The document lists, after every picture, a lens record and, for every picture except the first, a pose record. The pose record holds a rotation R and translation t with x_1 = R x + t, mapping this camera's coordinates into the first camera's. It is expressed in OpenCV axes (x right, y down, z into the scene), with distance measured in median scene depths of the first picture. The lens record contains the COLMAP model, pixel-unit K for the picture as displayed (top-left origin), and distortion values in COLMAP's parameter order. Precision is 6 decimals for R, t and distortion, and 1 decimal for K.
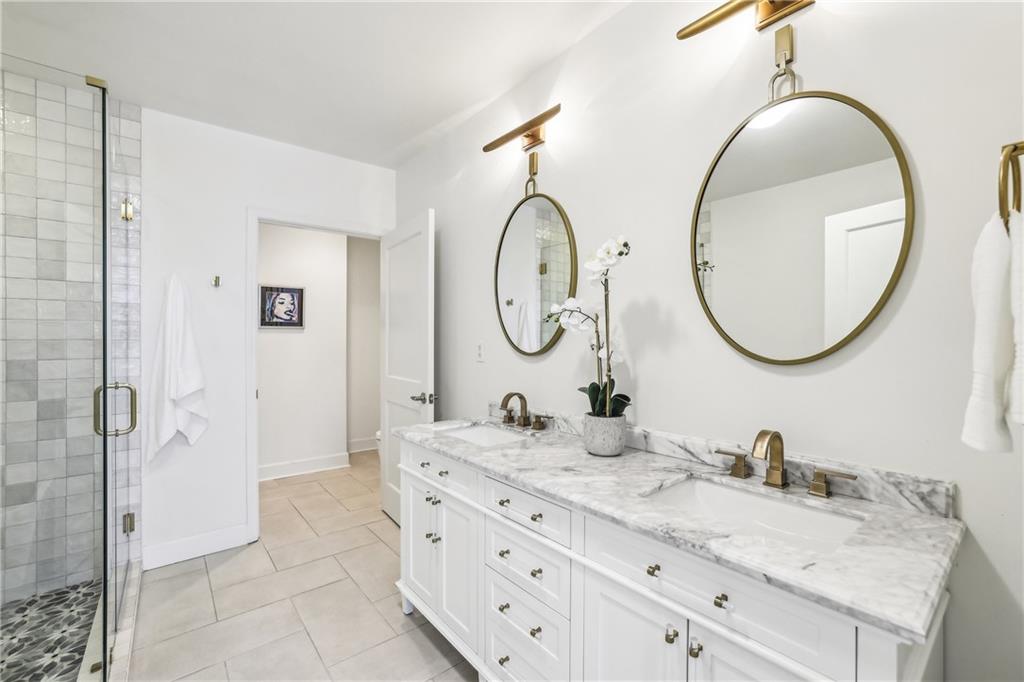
lens RADIAL K [[438.2, 0, 515.8], [0, 438.2, 347.0], [0, 0, 1]] dist [-0.027988, 0.012070]
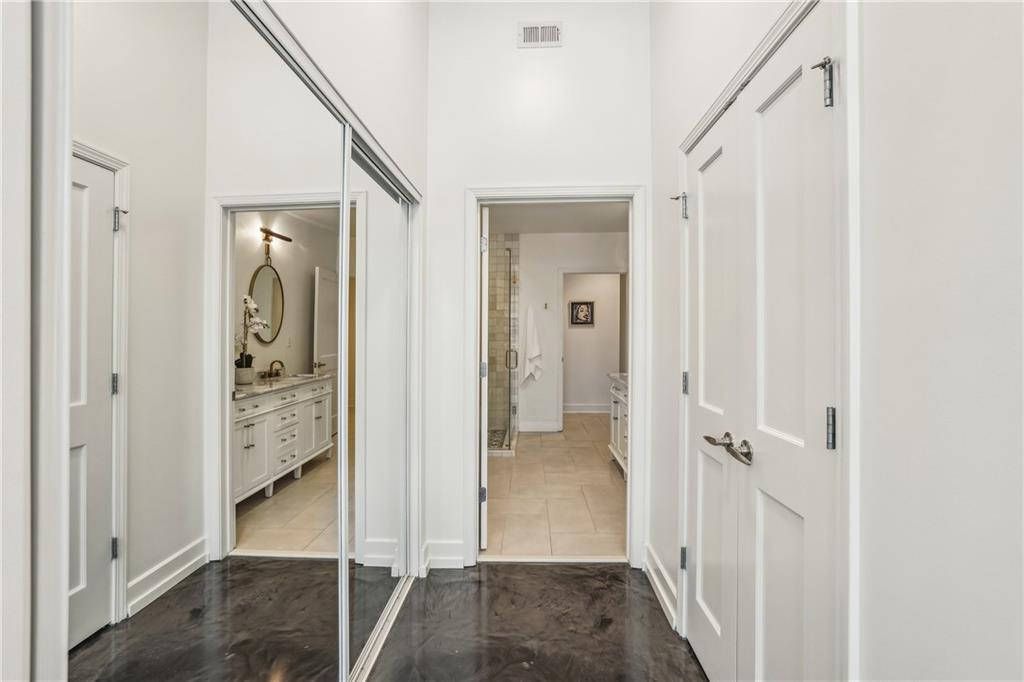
lens RADIAL K [[438.2, 0, 508.3], [0, 438.2, 333.5], [0, 0, 1]] dist [-0.027988, 0.012070]
pose [[0.742483, -0.000736, -0.669864, 0.666374], [-0.004828, 0.999968, -0.006451, -0.000450], [0.669847, 0.008024, 0.742455, -0.784829]]
